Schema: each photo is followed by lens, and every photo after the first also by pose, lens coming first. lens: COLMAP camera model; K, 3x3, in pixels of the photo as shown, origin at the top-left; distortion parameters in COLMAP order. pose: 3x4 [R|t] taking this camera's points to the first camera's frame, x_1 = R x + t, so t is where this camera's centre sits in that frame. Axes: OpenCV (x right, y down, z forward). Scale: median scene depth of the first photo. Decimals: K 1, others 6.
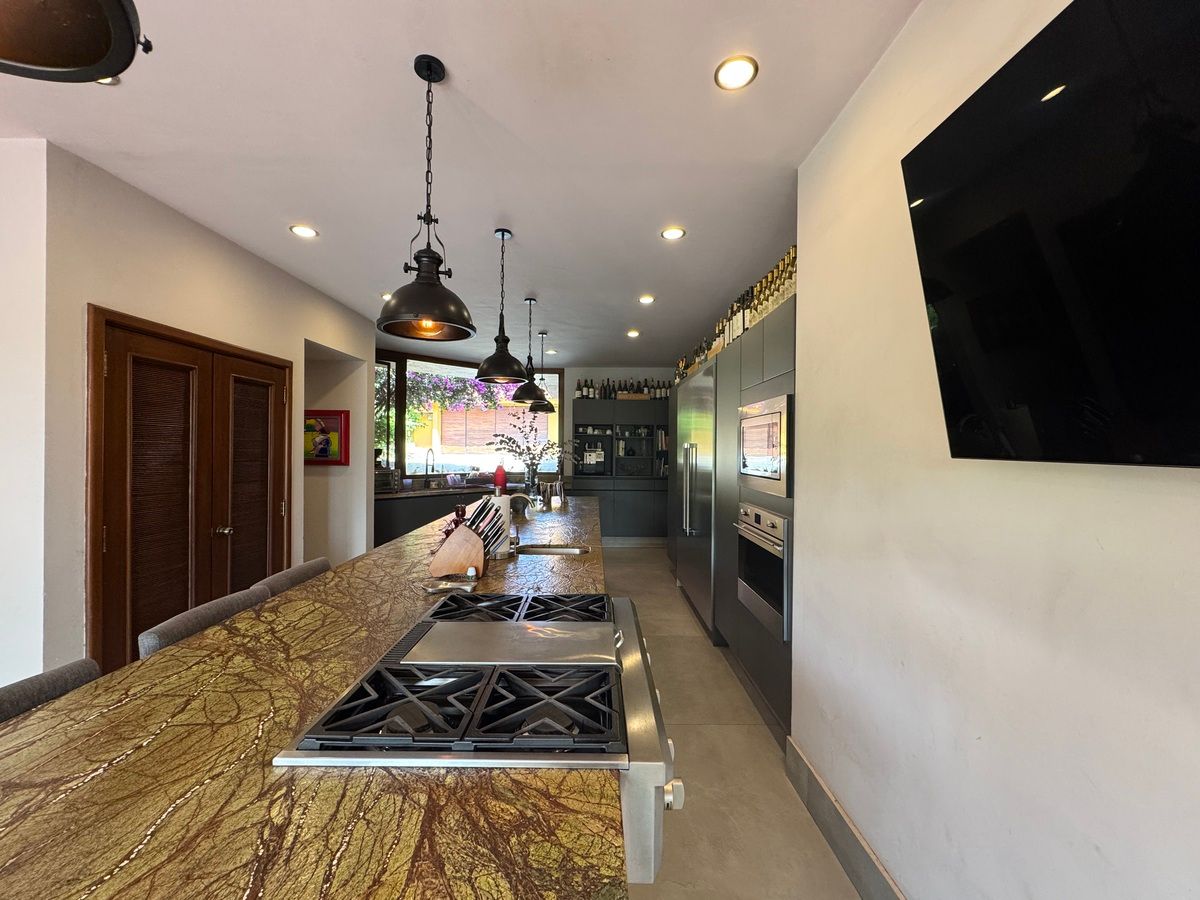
lens RADIAL K [[480.2, 0, 598.5], [0, 480.2, 449.3], [0, 0, 1]] dist [-0.002970, 0.002930]
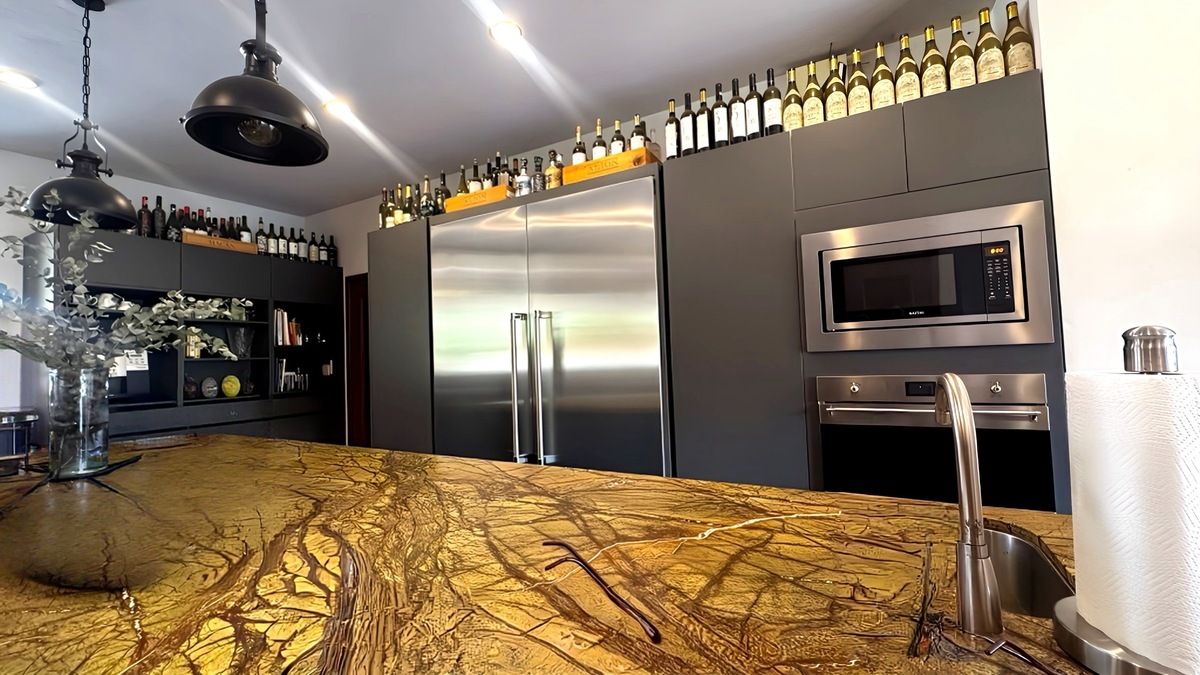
lens RADIAL K [[477.5, 0, 600.0], [0, 477.5, 337.5], [0, 0, 1]] dist [0.001149, -0.000095]
pose [[0.483043, 0.010174, 0.875538, -0.182745], [0.043975, 0.998389, -0.035862, 0.029130], [-0.874492, 0.055824, 0.481817, 0.393300]]
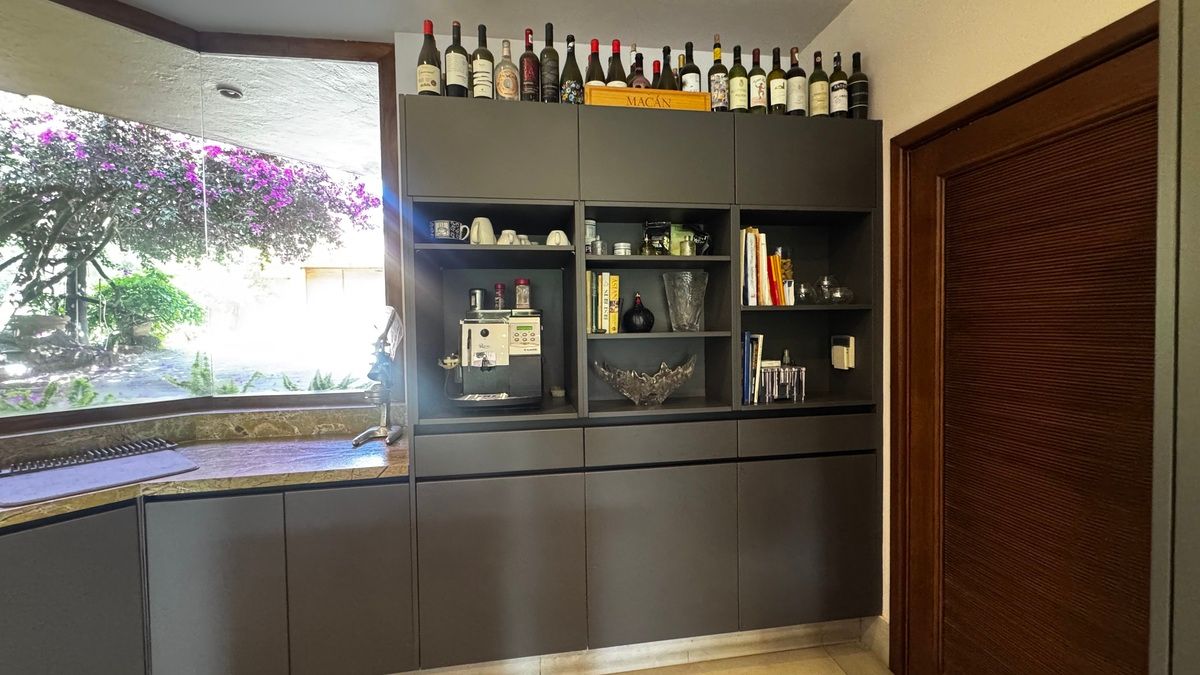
lens RADIAL K [[477.5, 0, 600.0], [0, 477.5, 337.5], [0, 0, 1]] dist [0.001149, -0.000095]
pose [[0.988816, -0.029800, 0.146130, 0.005148], [0.025531, 0.999193, 0.031005, 0.008756], [-0.146936, -0.026927, 0.988779, 0.744127]]
